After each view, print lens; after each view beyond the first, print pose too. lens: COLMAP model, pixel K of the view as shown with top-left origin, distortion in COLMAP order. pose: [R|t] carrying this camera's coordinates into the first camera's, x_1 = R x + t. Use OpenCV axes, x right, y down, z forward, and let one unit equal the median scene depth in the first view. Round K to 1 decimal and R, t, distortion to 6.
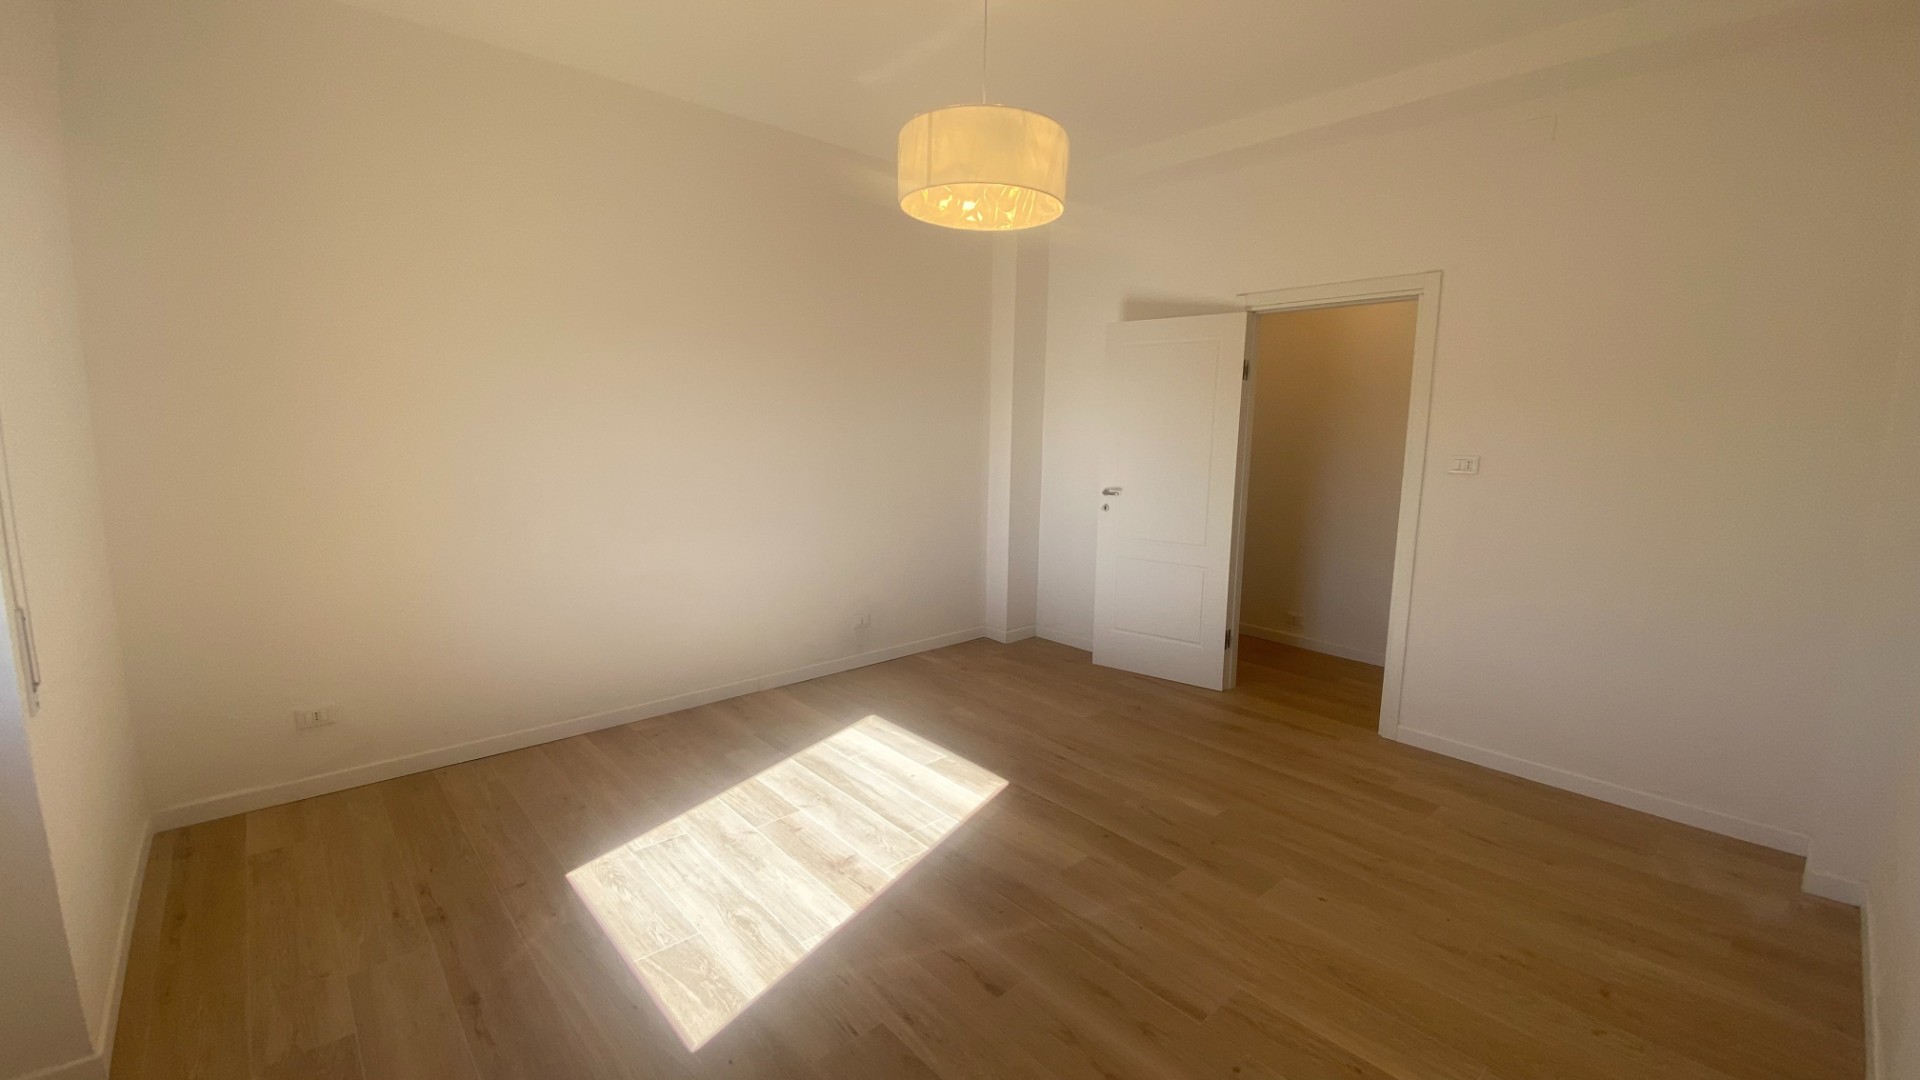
lens RADIAL K [[785.5, 0, 963.8], [0, 785.5, 533.0], [0, 0, 1]] dist [0.060609, -0.042065]
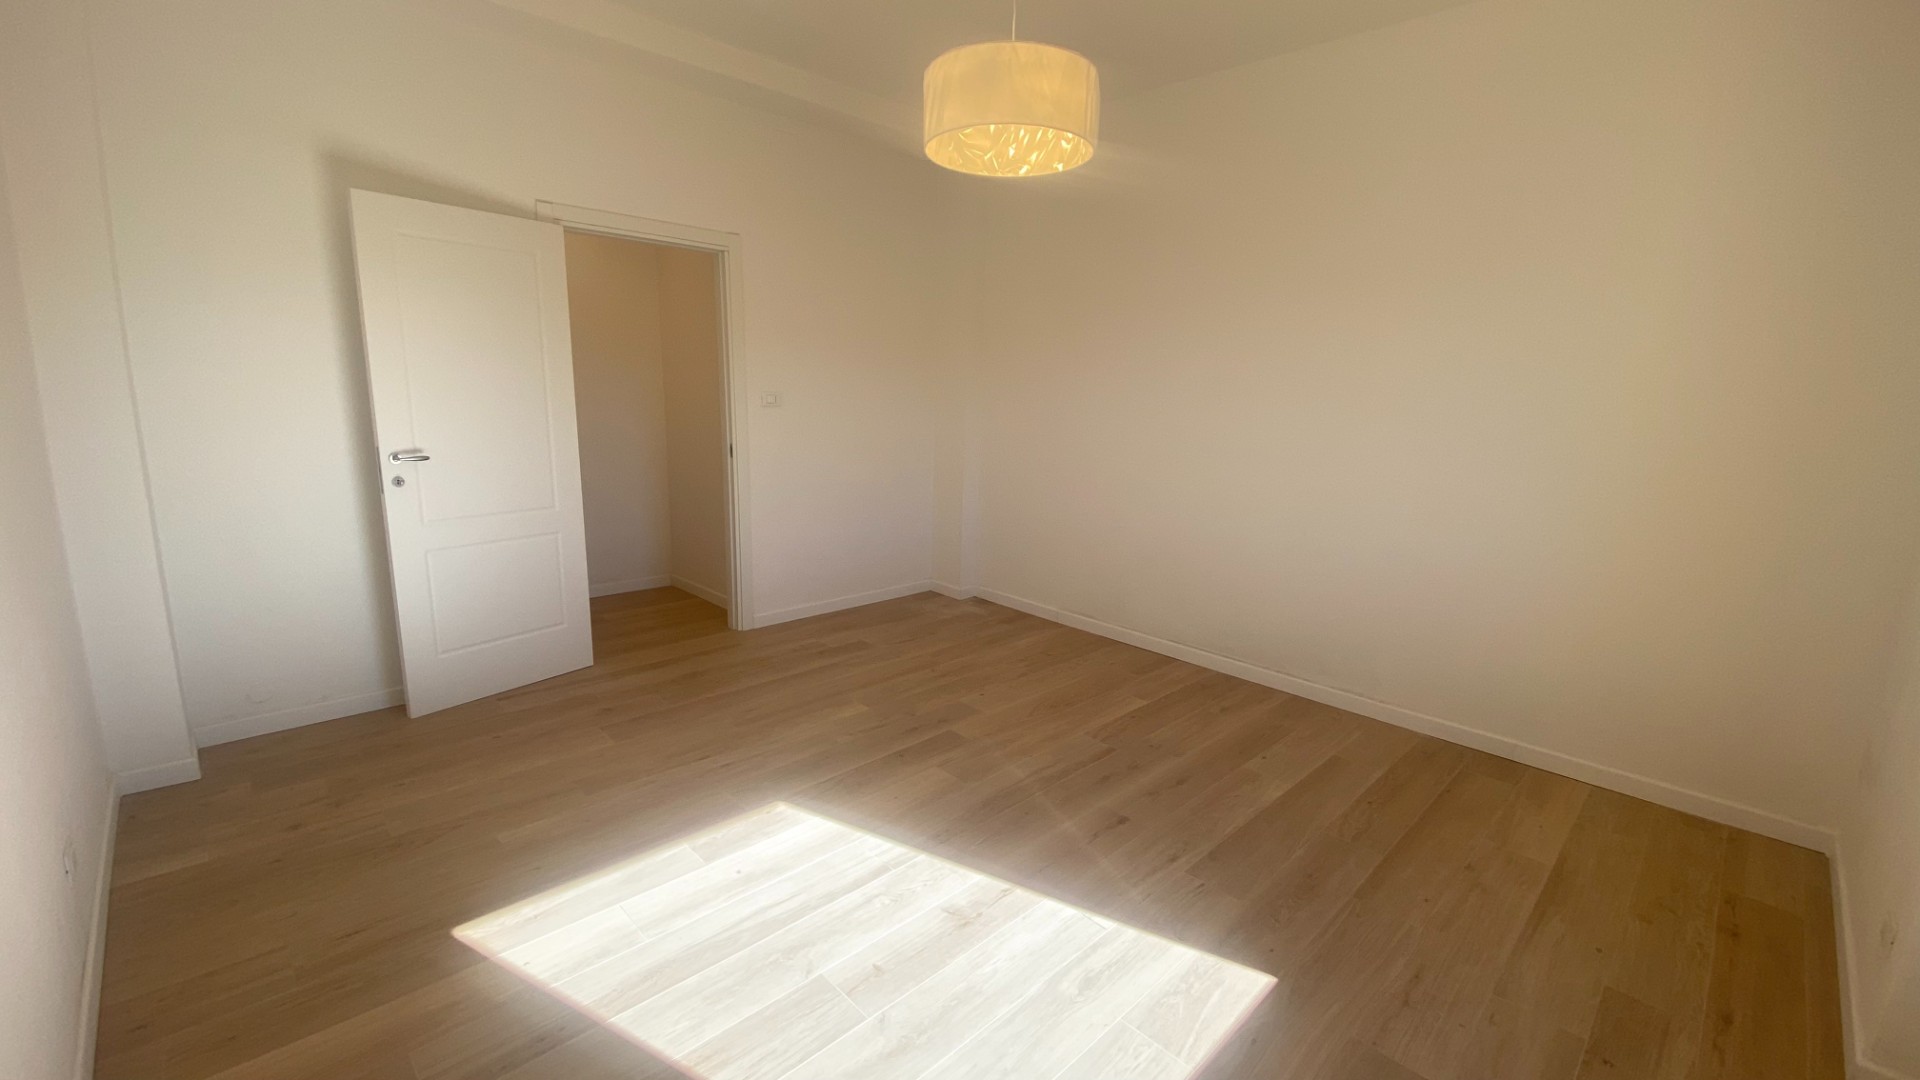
lens RADIAL K [[785.5, 0, 963.8], [0, 785.5, 533.0], [0, 0, 1]] dist [0.060609, -0.042065]
pose [[-0.044082, -0.207595, 0.977221, -0.811787], [0.106760, 0.971592, 0.211215, -0.133674], [-0.993307, 0.113639, -0.020667, 0.894655]]
